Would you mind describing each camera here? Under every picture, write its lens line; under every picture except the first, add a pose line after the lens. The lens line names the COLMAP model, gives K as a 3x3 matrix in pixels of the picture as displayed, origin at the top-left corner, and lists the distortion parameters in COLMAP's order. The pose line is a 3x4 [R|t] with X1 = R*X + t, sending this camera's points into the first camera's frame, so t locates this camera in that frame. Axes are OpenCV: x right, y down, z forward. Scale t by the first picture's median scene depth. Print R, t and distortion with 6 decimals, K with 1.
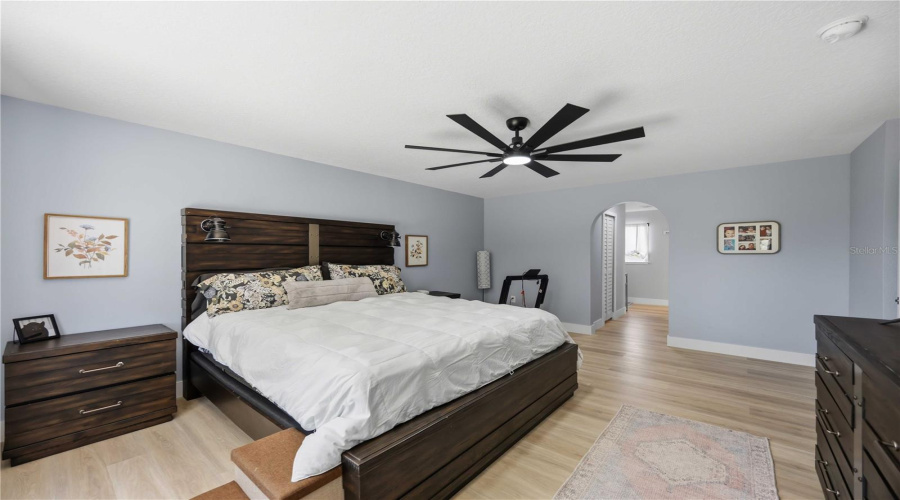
lens RADIAL K [[352.7, 0, 434.5], [0, 352.7, 261.4], [0, 0, 1]] dist [0.000181, -0.000068]
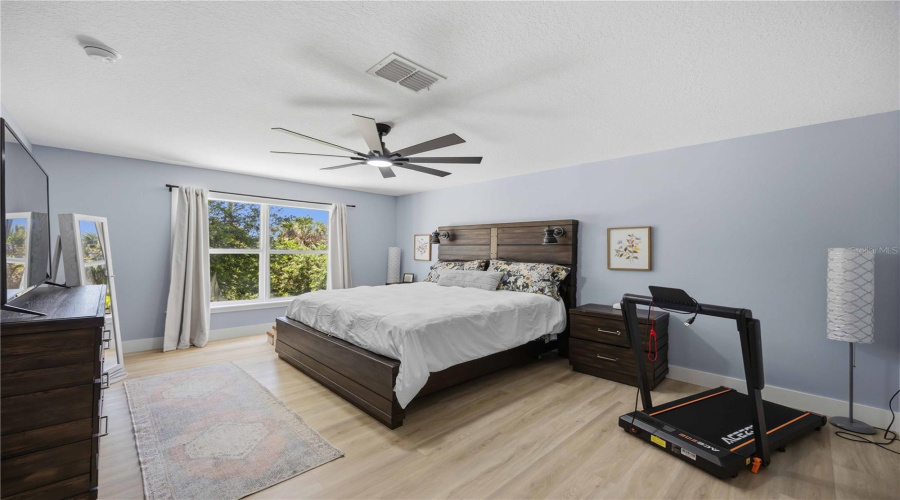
lens RADIAL K [[345.4, 0, 450.0], [0, 345.4, 250.0], [0, 0, 1]] dist [-0.000187, 0.000068]
pose [[-0.074642, -0.006068, -0.997192, 1.021987], [-0.036381, 0.999332, -0.003357, -0.017727], [0.996547, 0.036029, -0.074813, 1.042537]]
